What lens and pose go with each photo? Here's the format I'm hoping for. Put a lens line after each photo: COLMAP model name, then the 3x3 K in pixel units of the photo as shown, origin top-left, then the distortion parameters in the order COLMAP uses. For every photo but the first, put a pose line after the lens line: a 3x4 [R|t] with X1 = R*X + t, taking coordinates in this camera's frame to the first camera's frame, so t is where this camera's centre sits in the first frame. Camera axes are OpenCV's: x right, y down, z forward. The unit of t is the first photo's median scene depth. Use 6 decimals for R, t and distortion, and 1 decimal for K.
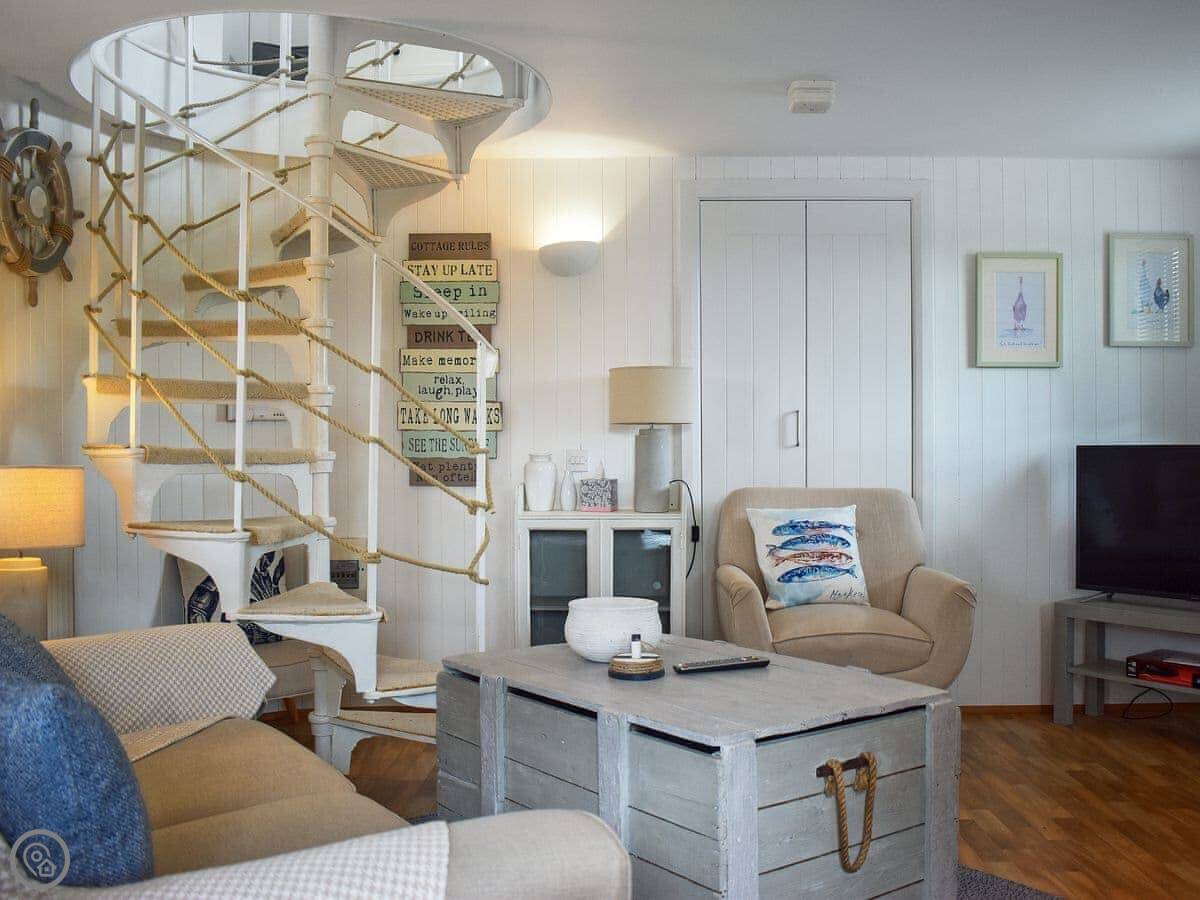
lens RADIAL K [[1236.8, 0, 658.4], [0, 1236.8, 456.8], [0, 0, 1]] dist [-0.088975, 0.016153]
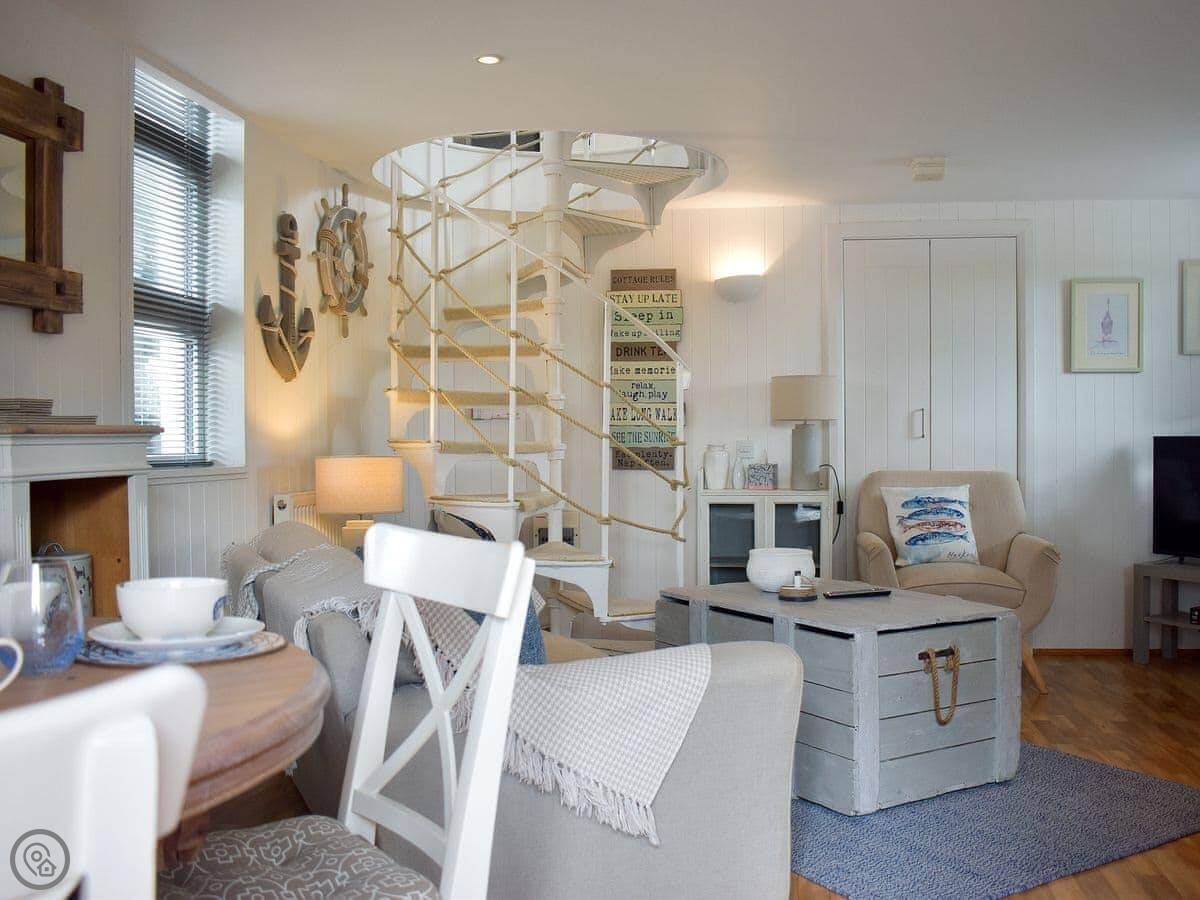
lens RADIAL K [[1186.9, 0, 658.0], [0, 1186.9, 456.9], [0, 0, 1]] dist [-0.075423, -0.022449]
pose [[0.992263, -0.001445, -0.124146, -0.004778], [0.002948, 0.999925, 0.011929, -0.004348], [0.124120, -0.012203, 0.992192, -0.237296]]
